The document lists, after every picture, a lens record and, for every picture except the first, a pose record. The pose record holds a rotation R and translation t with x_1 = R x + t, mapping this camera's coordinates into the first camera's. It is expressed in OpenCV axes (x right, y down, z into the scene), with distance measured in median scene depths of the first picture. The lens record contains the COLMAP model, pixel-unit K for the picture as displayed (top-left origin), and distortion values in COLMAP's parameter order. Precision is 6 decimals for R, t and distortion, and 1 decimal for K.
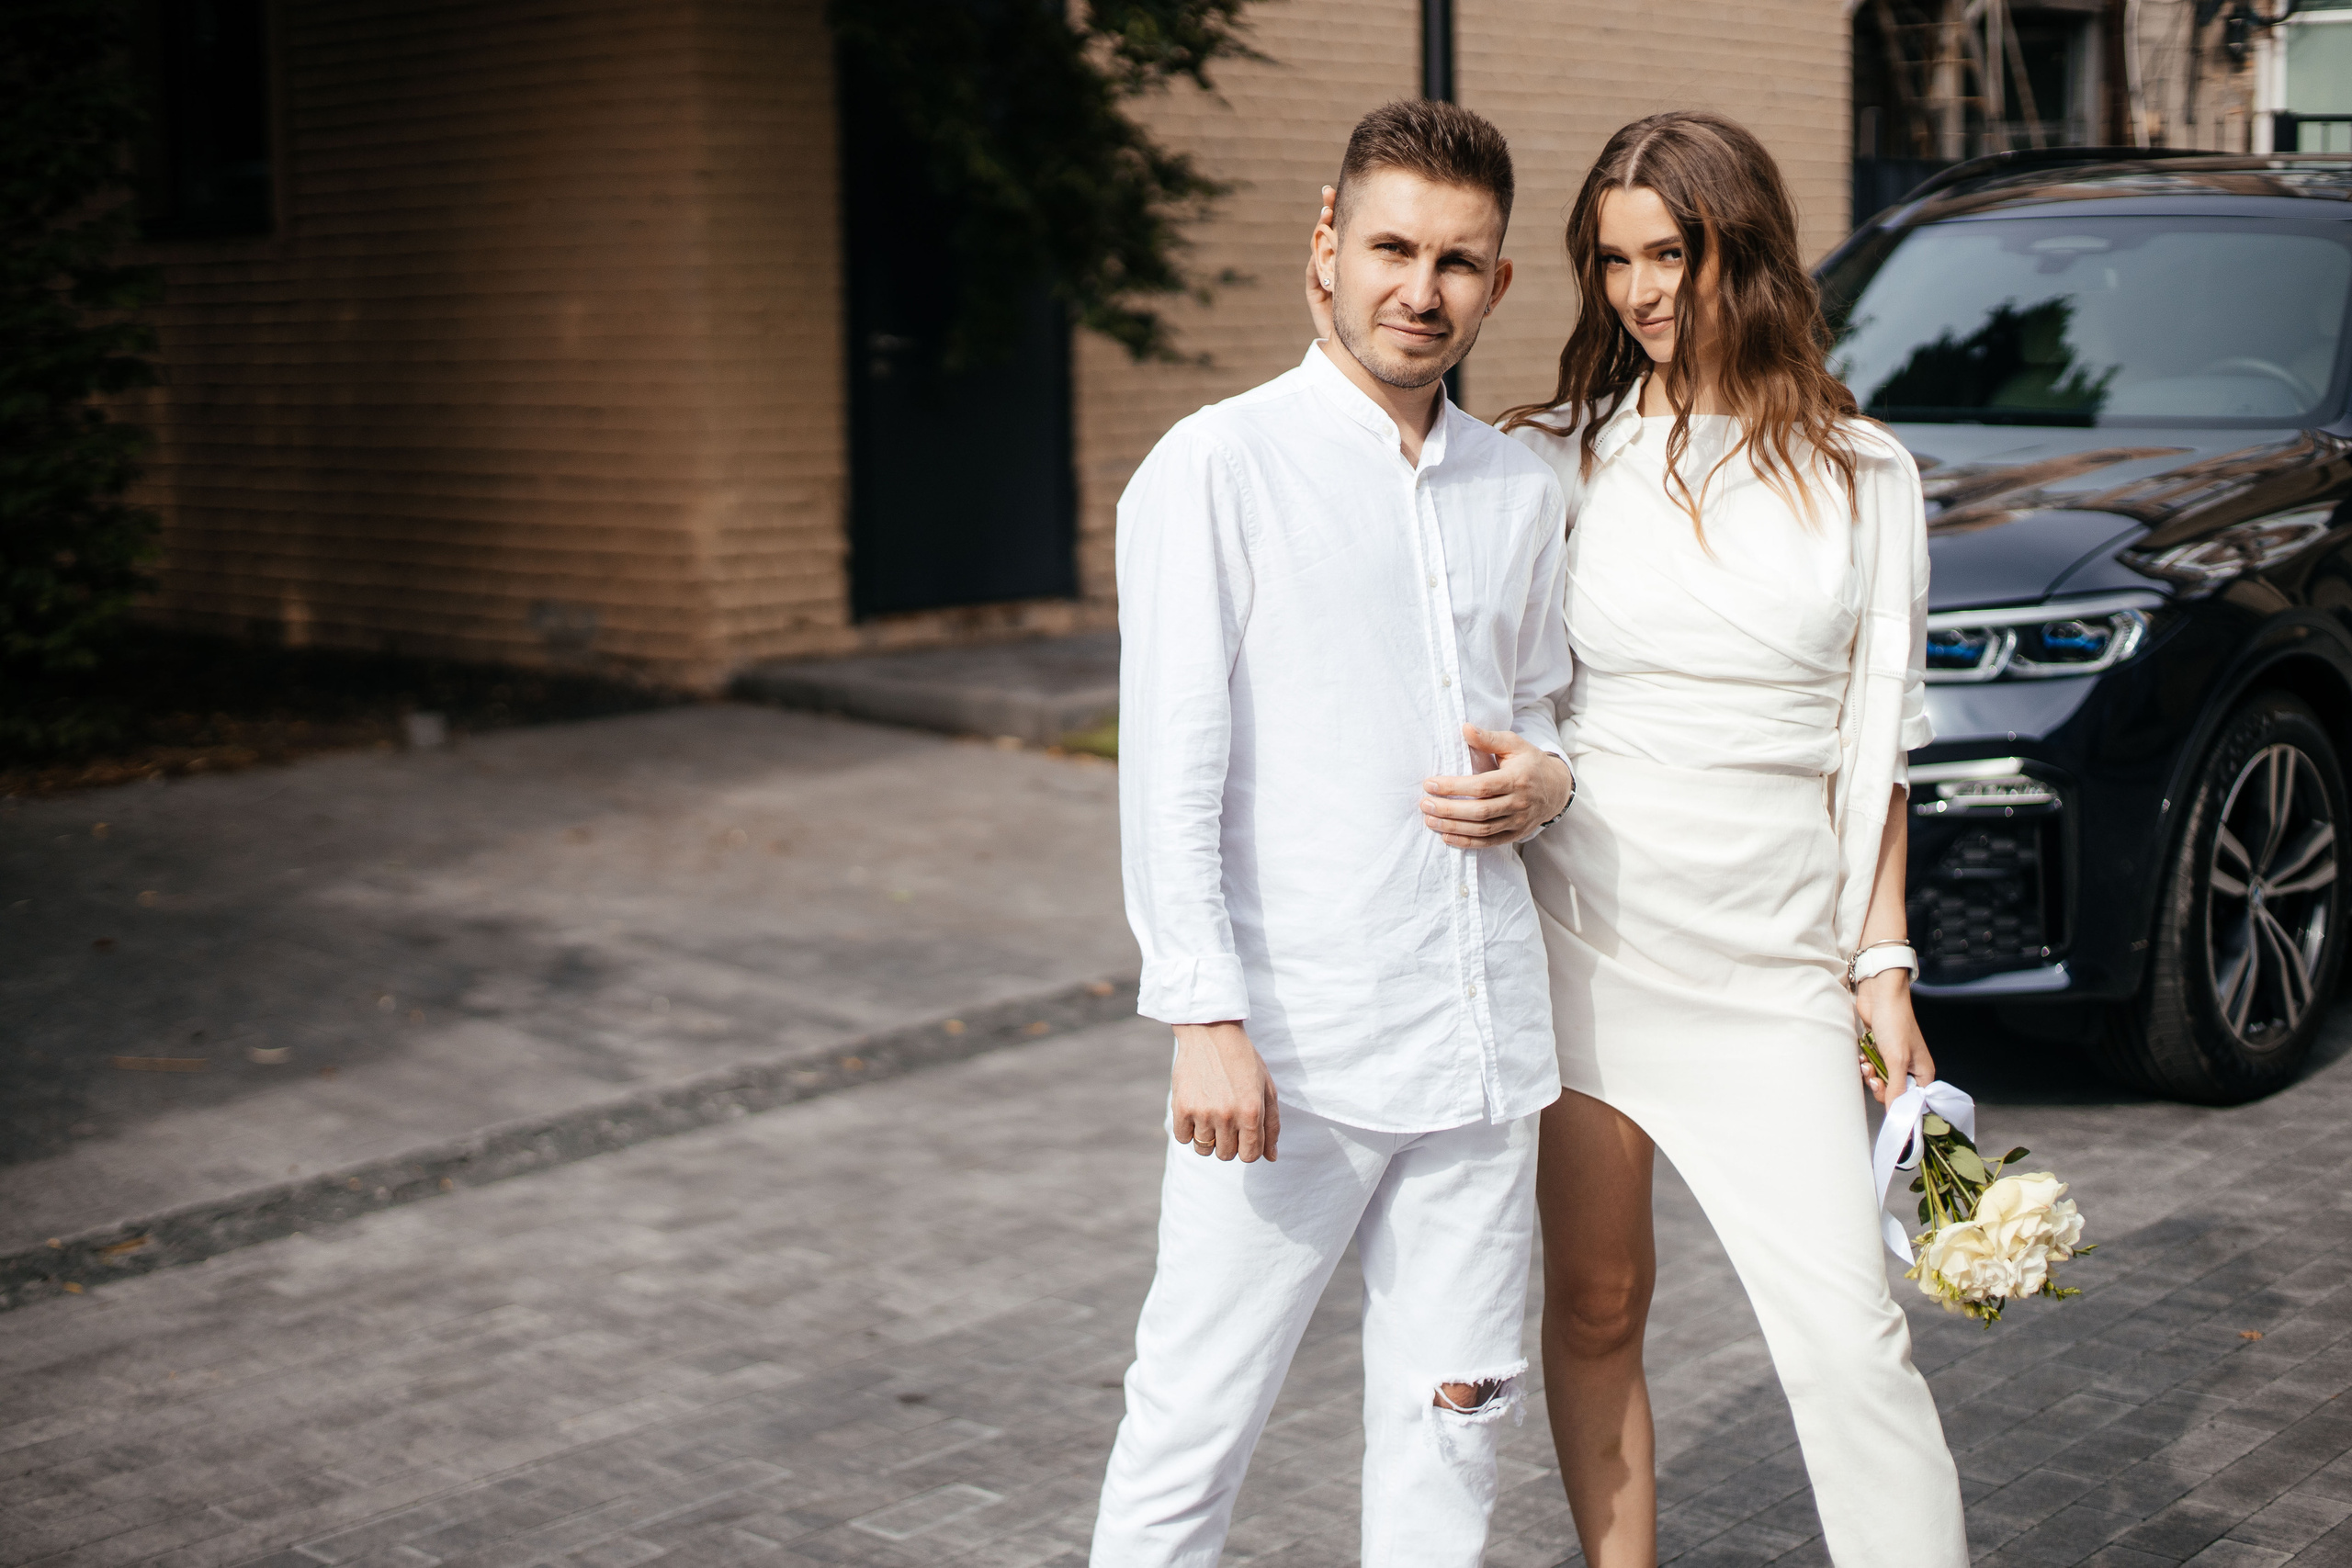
lens RADIAL K [[3428.2, 0, 1177.2], [0, 3428.2, 866.7], [0, 0, 1]] dist [-0.155637, 0.100220]
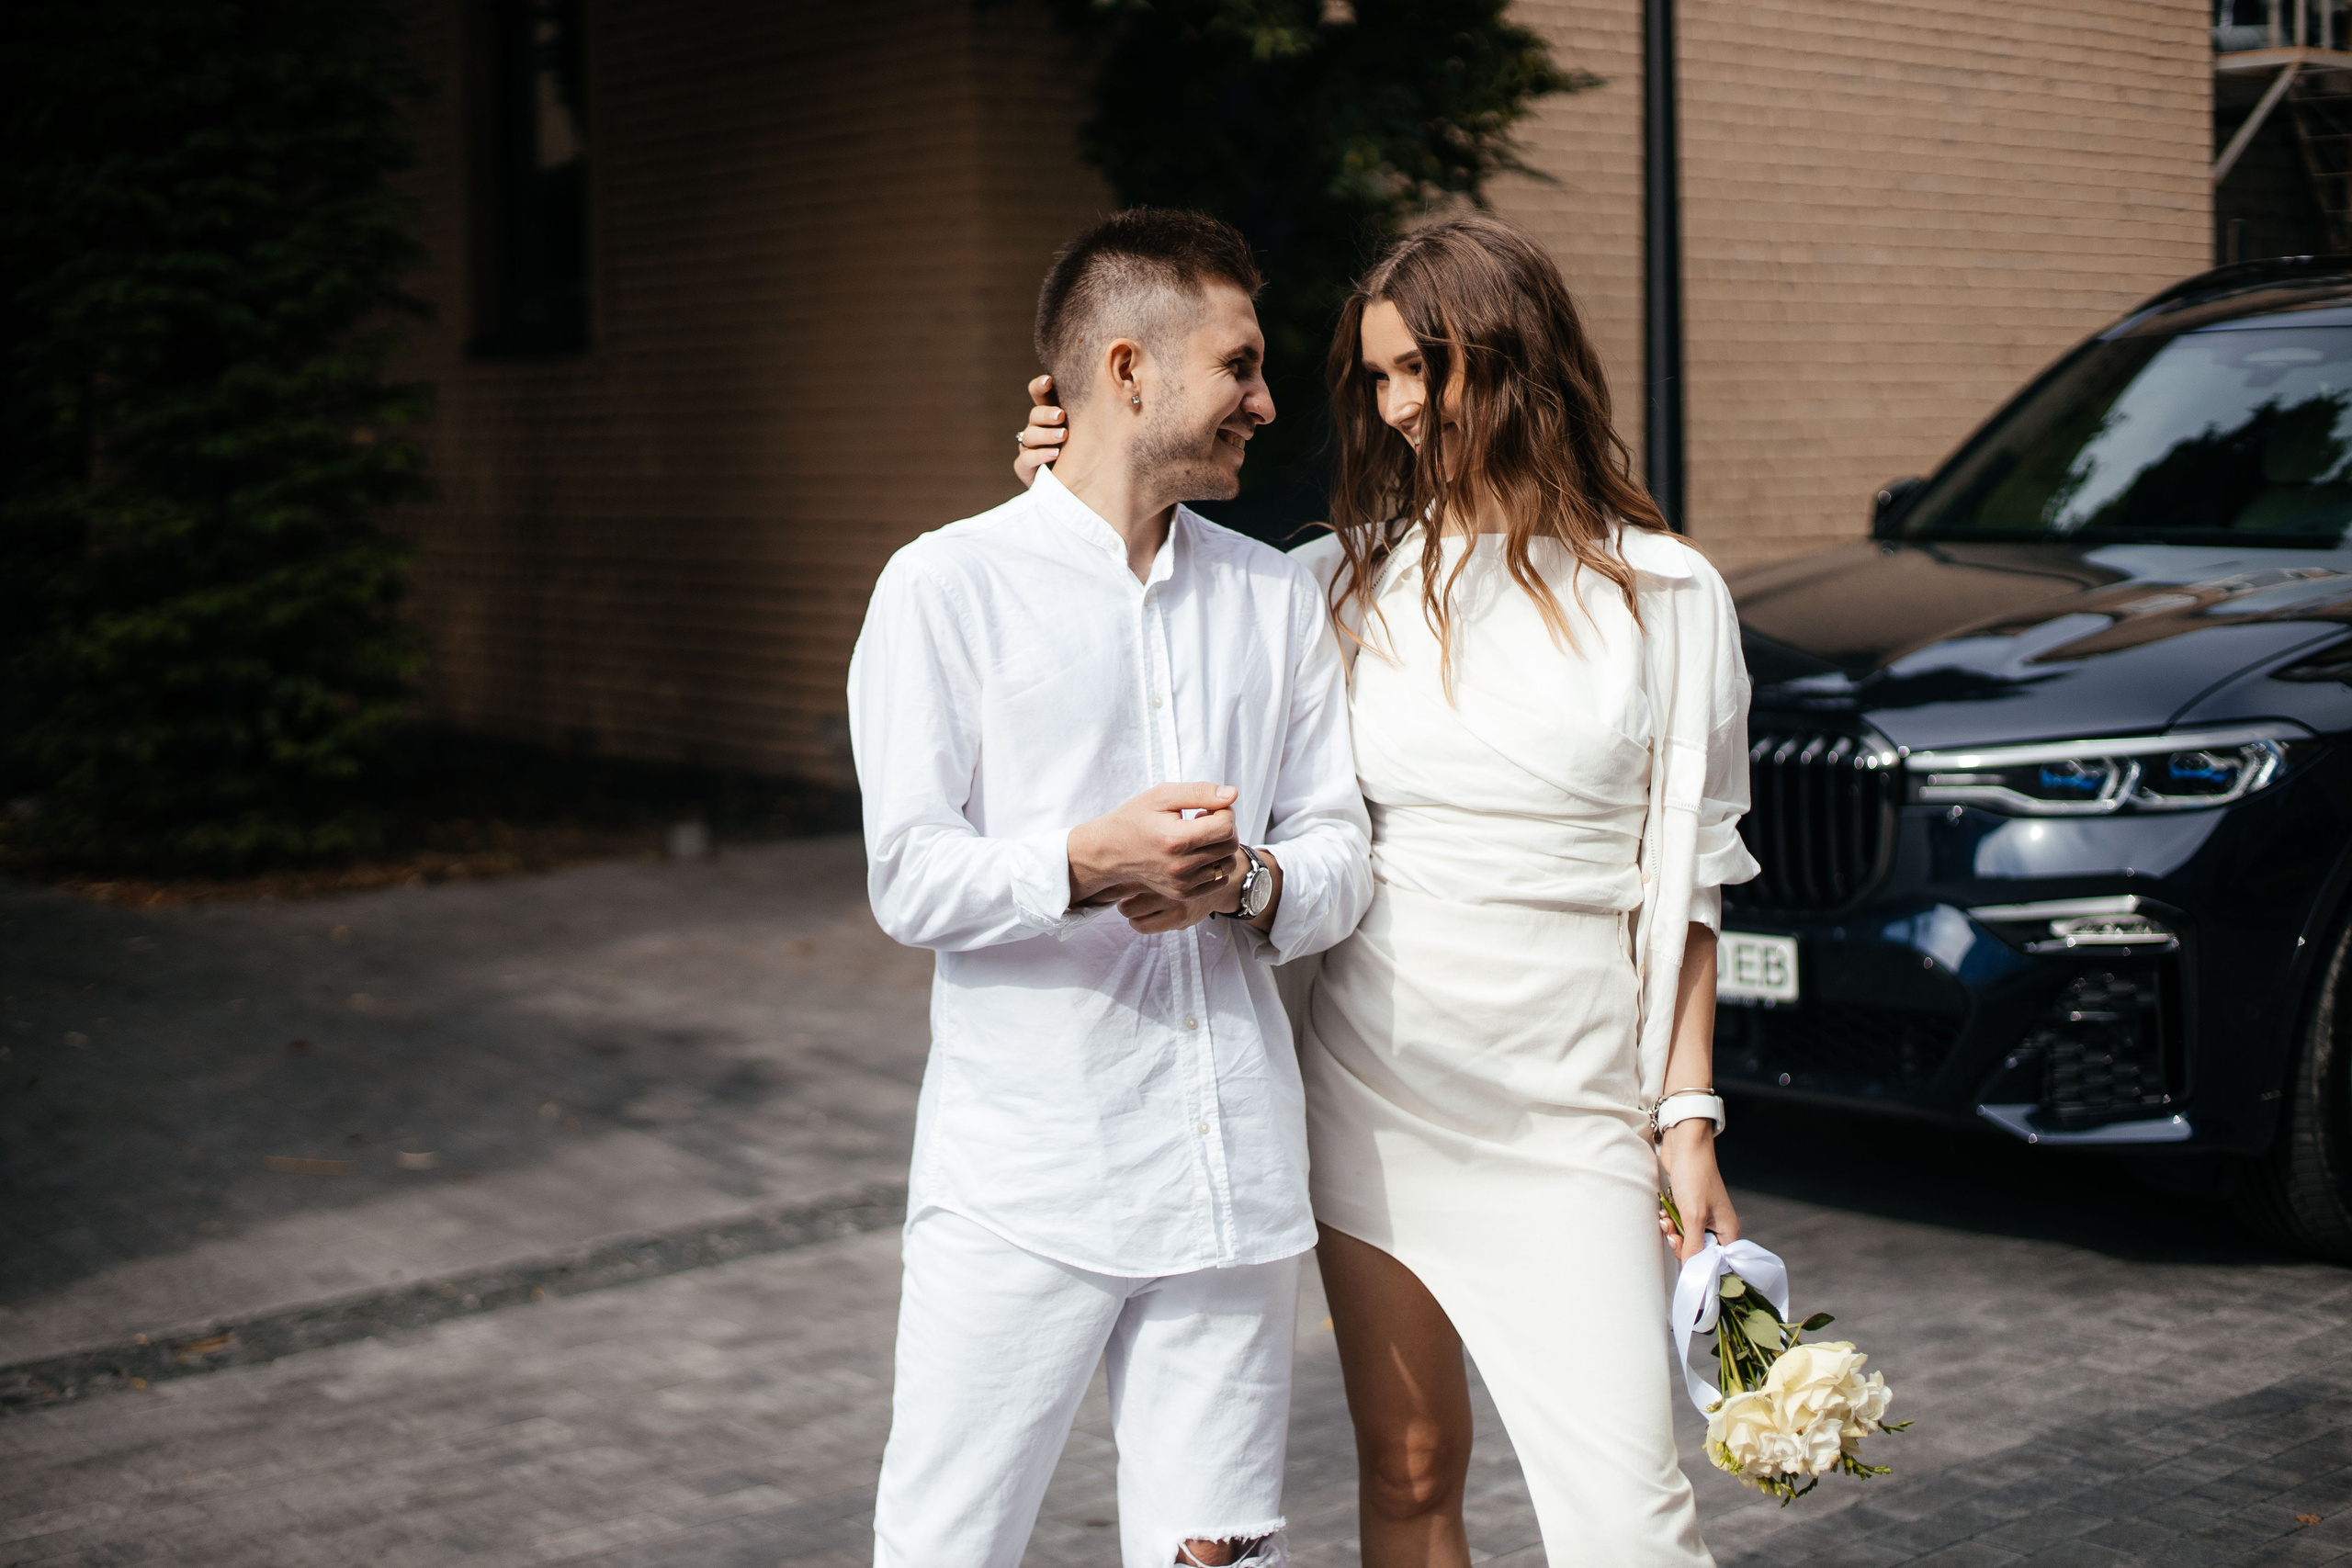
lens RADIAL K [[3444.0, 0, 1176.0], [0, 3444.0, 784.0], [0, 0, 1]] dist [-0.099890, -0.055601]
pose [[0.990446, 0.012392, -0.137343, 0.125461], [-0.020402, 0.998162, -0.057064, -0.003501], [0.136384, 0.059321, 0.988878, 0.019944]]
